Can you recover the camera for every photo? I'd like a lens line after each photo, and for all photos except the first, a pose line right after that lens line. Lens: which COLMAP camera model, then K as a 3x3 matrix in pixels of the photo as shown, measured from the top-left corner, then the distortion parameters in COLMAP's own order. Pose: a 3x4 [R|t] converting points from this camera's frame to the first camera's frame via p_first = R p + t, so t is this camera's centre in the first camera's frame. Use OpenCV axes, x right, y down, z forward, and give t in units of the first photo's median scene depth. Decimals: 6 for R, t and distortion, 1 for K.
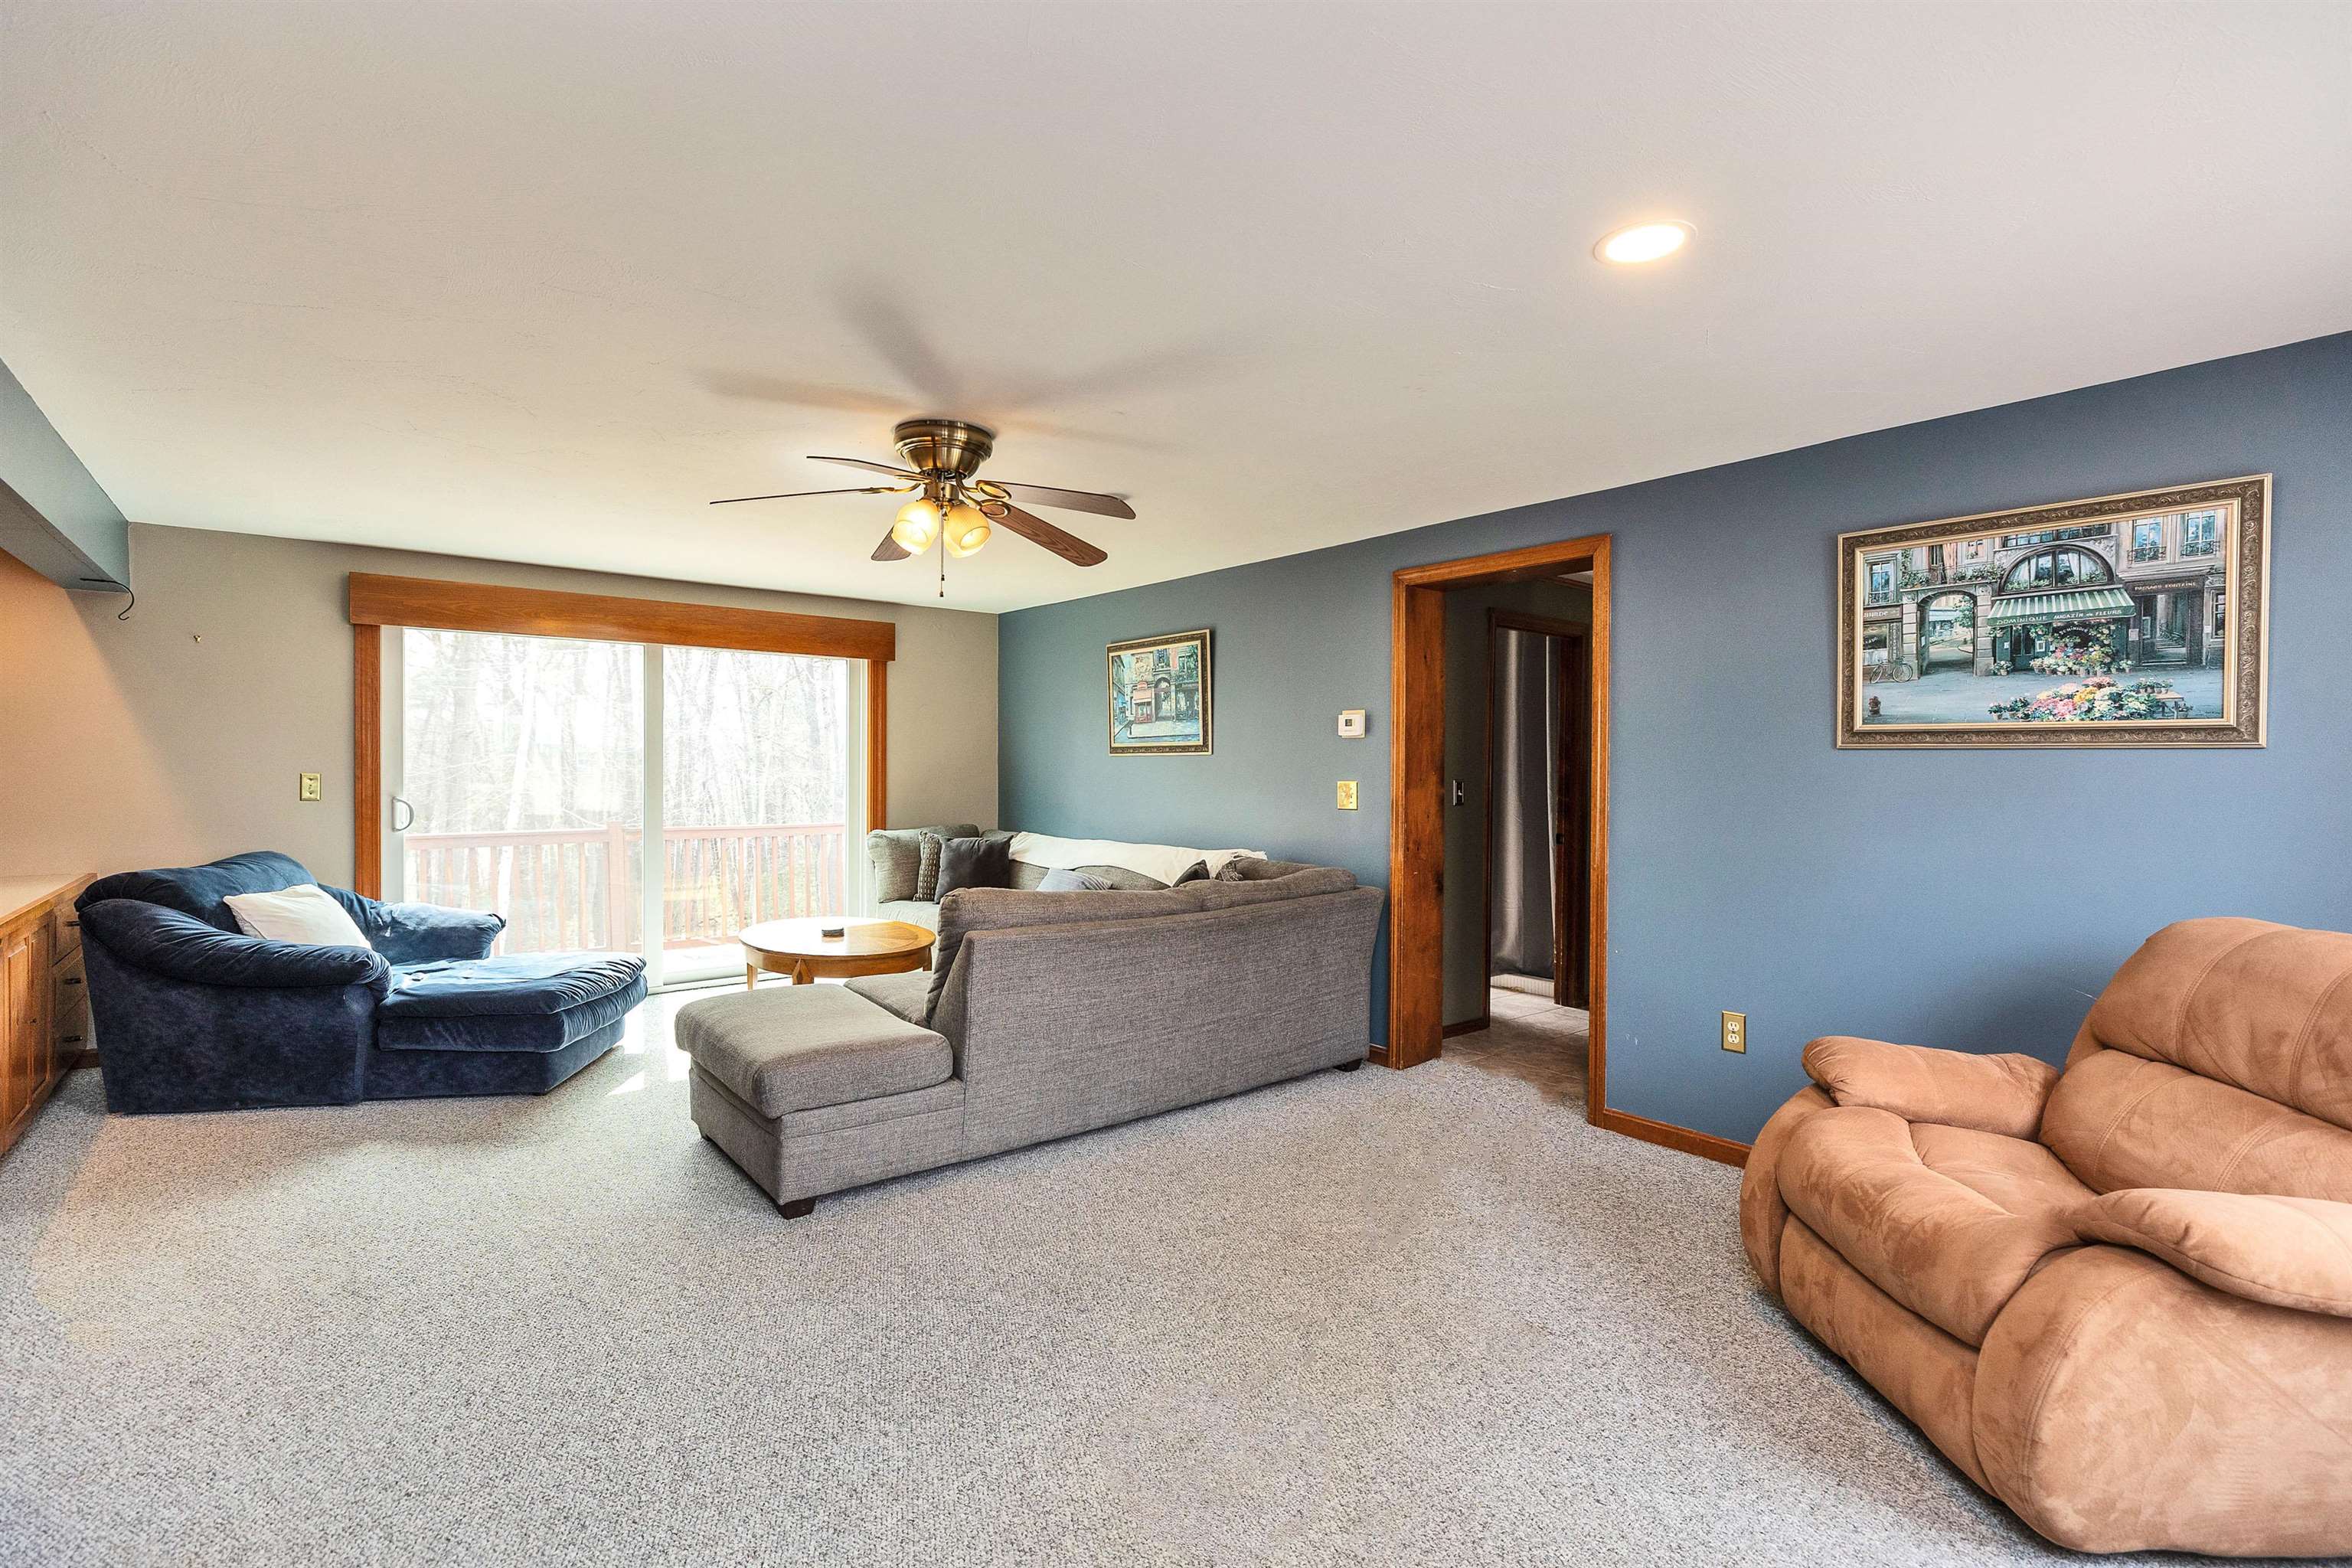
lens RADIAL K [[1066.9, 0, 1165.5], [0, 1066.9, 773.5], [0, 0, 1]] dist [-0.001855, 0.000551]
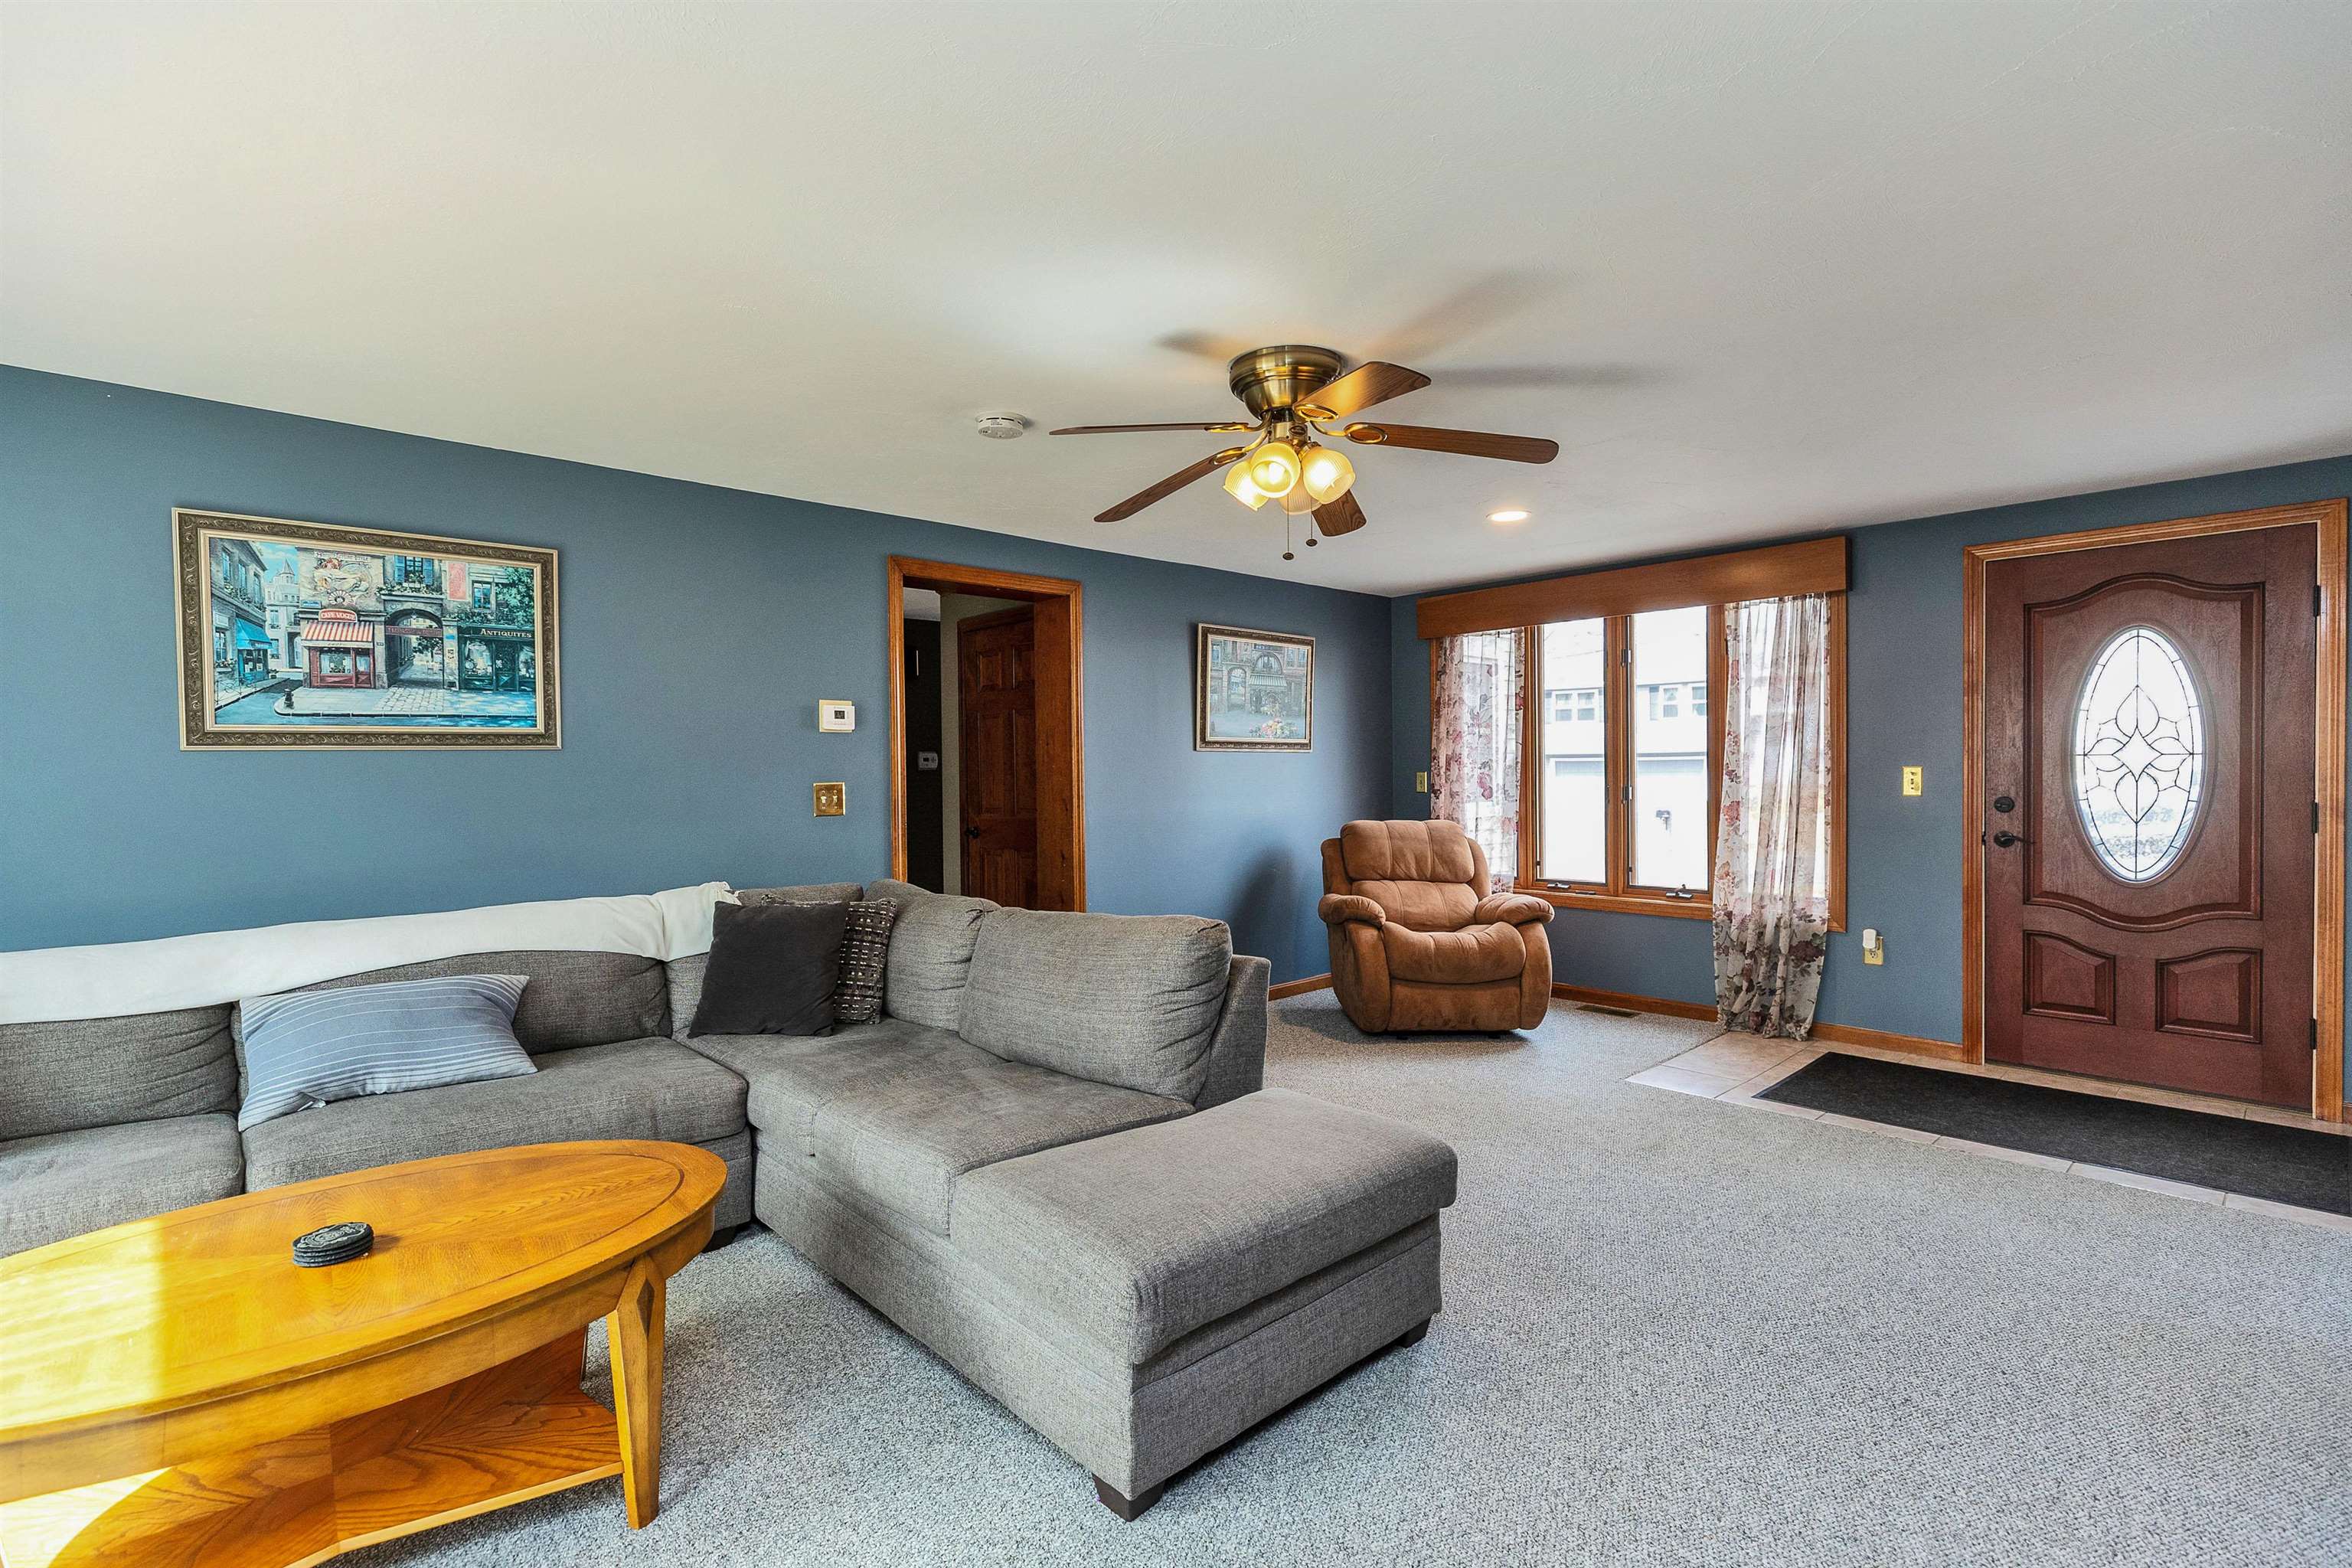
lens RADIAL K [[1066.9, 0, 1193.7], [0, 1066.9, 787.3], [0, 0, 1]] dist [-0.001855, 0.000551]
pose [[-0.081303, -0.025200, 0.996371, -0.653259], [0.016030, 0.999518, 0.026588, -0.006820], [-0.996561, 0.018133, -0.080860, 0.718120]]
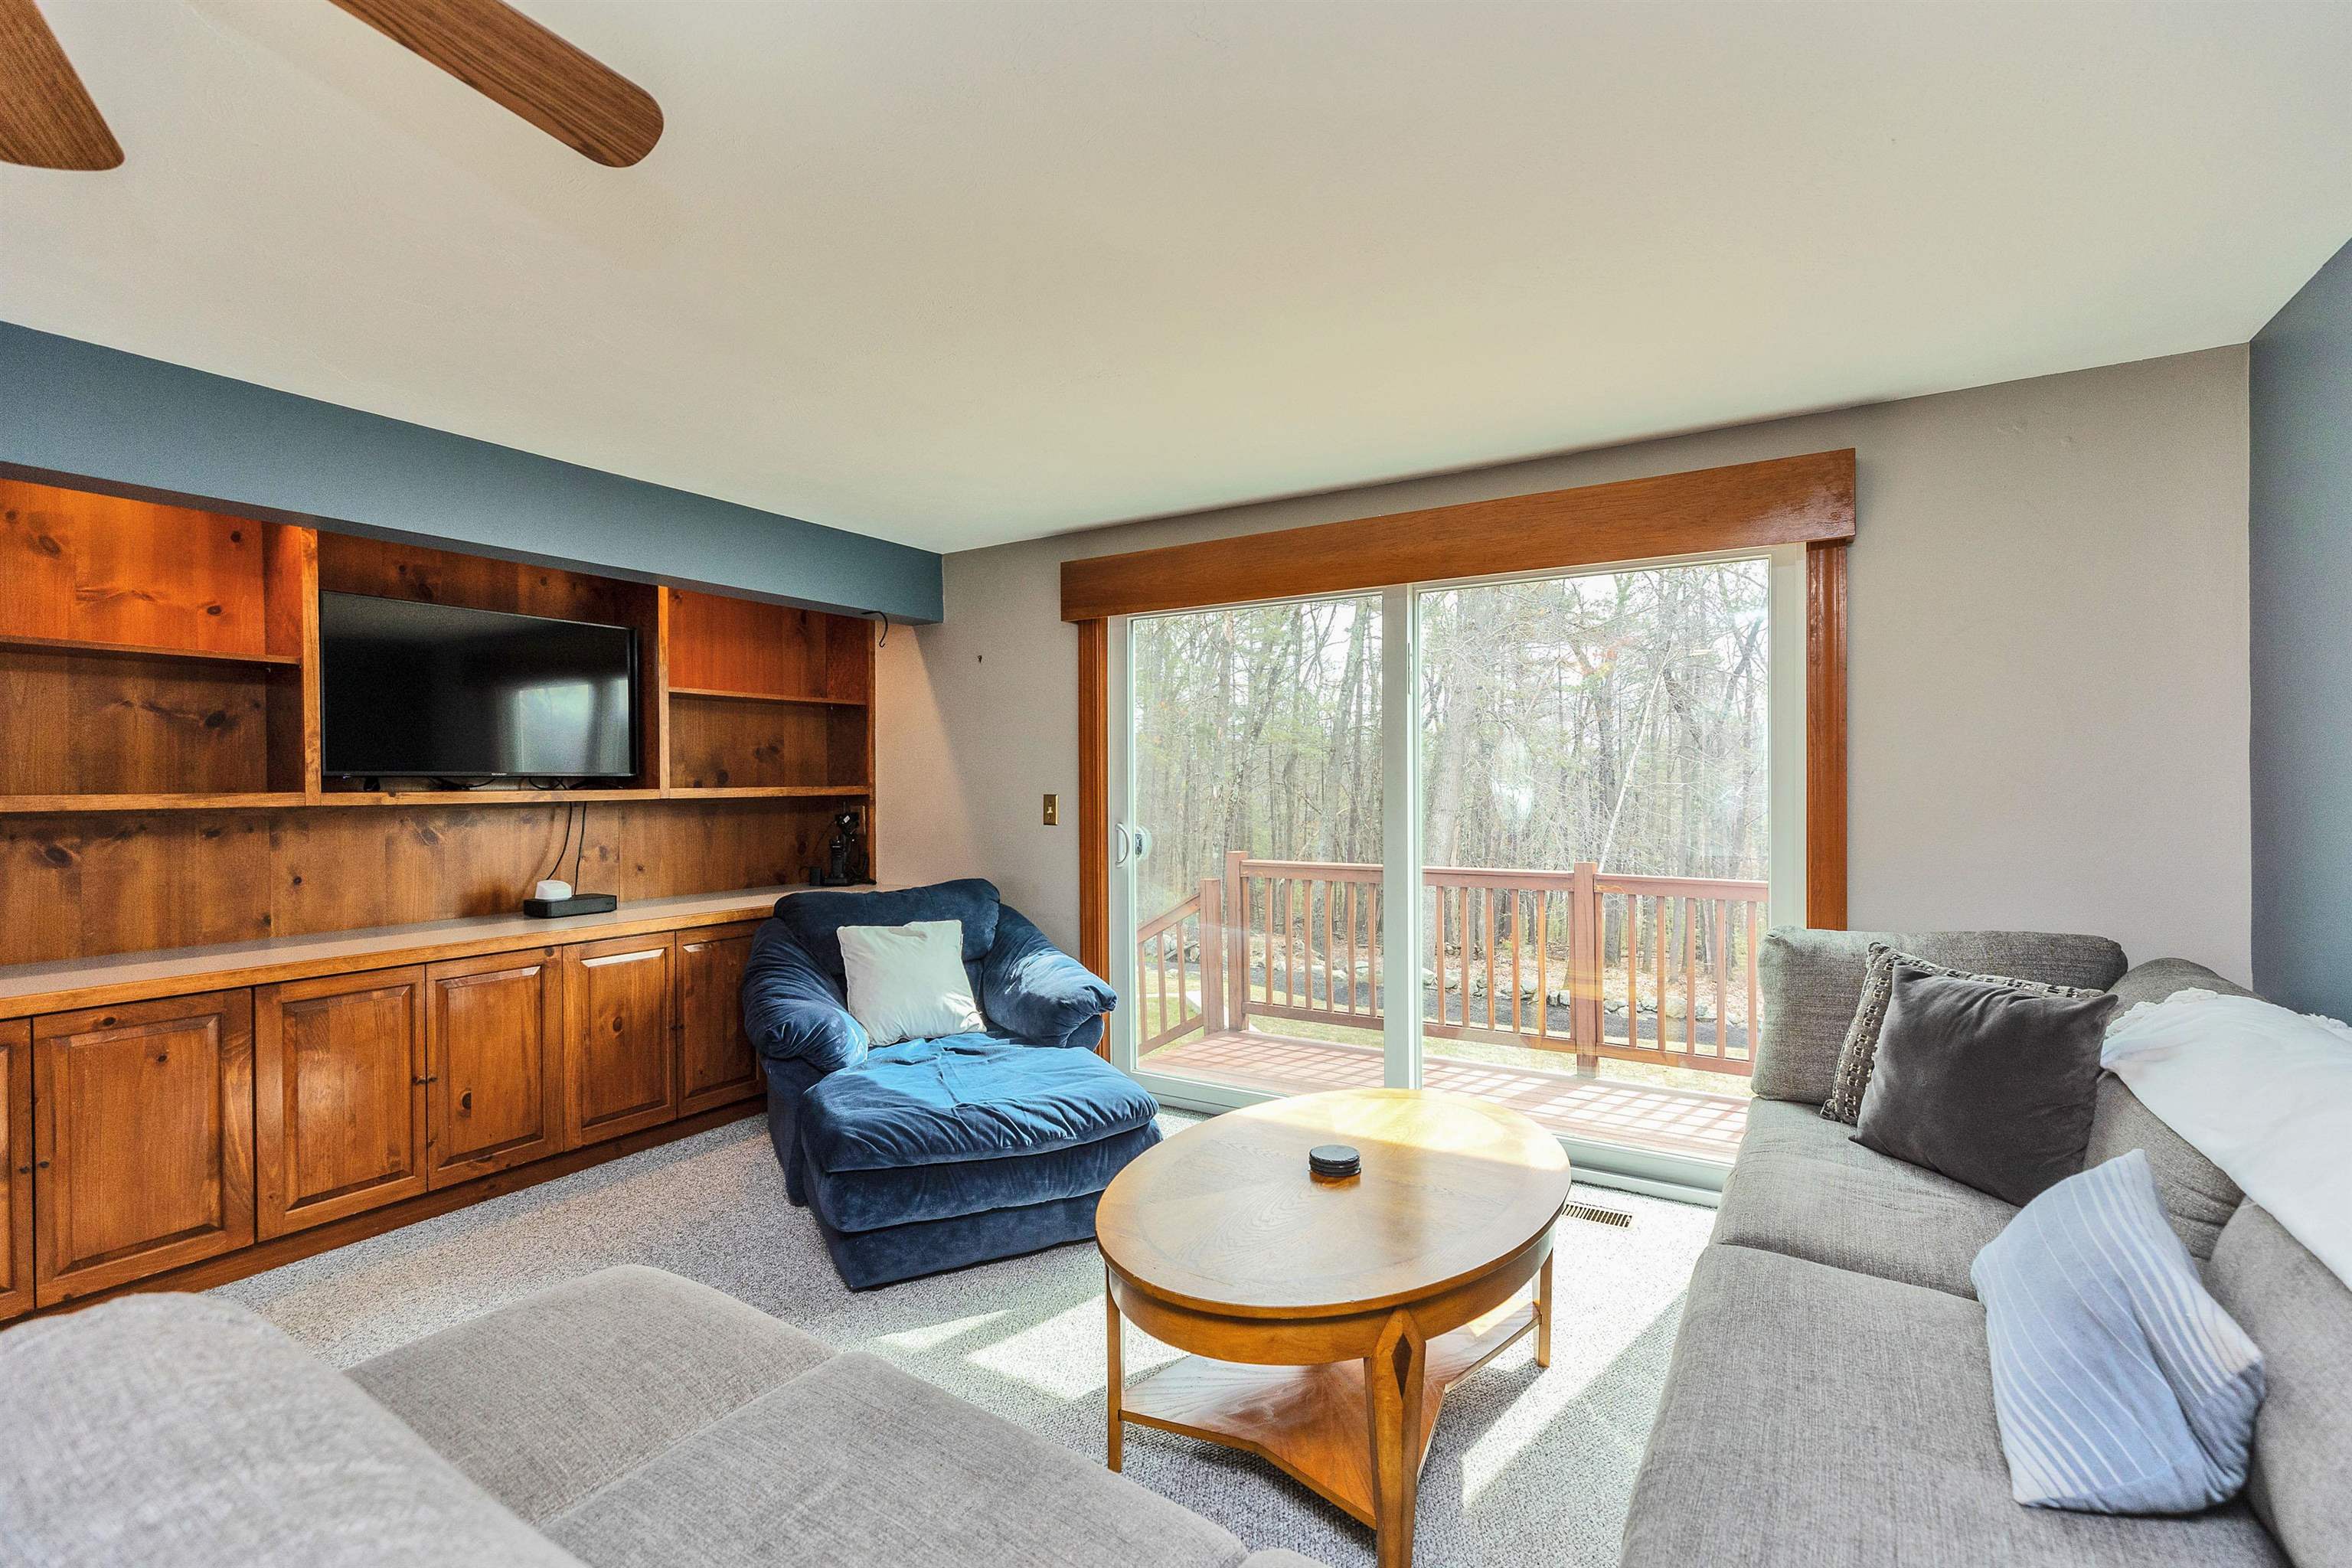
lens RADIAL K [[1066.9, 0, 1170.6], [0, 1066.9, 783.5], [0, 0, 1]] dist [-0.001855, 0.000551]
pose [[0.327284, -0.006507, -0.944904, 0.075718], [0.000470, 0.999977, -0.006724, -0.003558], [0.944926, 0.001756, 0.327280, 0.765914]]
